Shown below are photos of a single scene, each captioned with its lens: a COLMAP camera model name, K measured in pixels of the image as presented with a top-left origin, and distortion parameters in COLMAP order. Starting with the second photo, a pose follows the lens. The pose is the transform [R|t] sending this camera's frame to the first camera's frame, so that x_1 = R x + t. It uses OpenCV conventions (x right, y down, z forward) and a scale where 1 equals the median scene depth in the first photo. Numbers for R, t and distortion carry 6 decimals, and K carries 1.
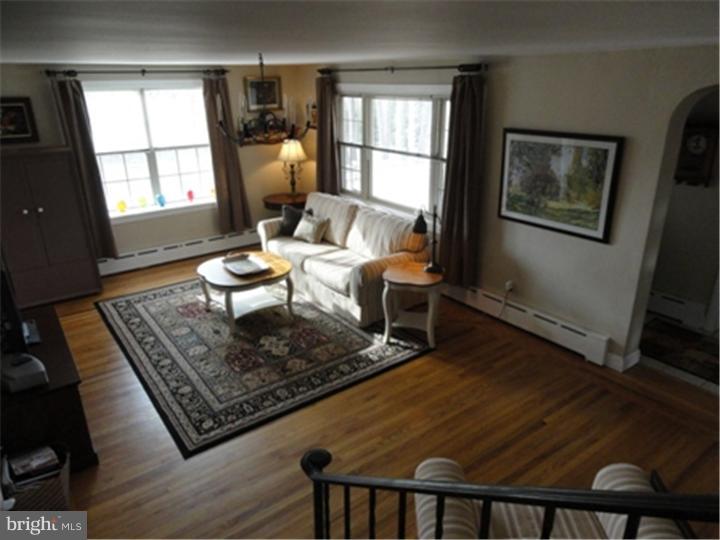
lens RADIAL K [[500.5, 0, 364.4], [0, 500.5, 271.5], [0, 0, 1]] dist [-0.003768, 0.003036]
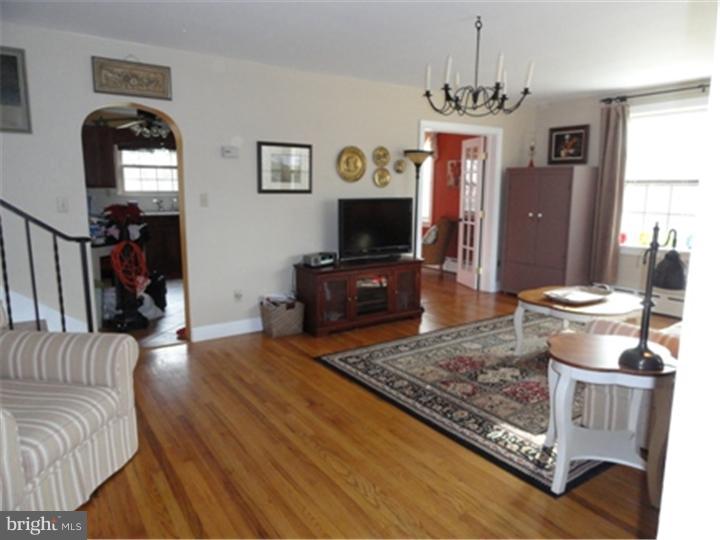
lens RADIAL K [[500.5, 0, 366.2], [0, 500.5, 267.7], [0, 0, 1]] dist [-0.003768, 0.003036]
pose [[-0.034972, 0.172452, -0.984397, 0.623322], [-0.367120, 0.913916, 0.173148, -0.076419], [0.929516, 0.367447, 0.031349, 0.741741]]
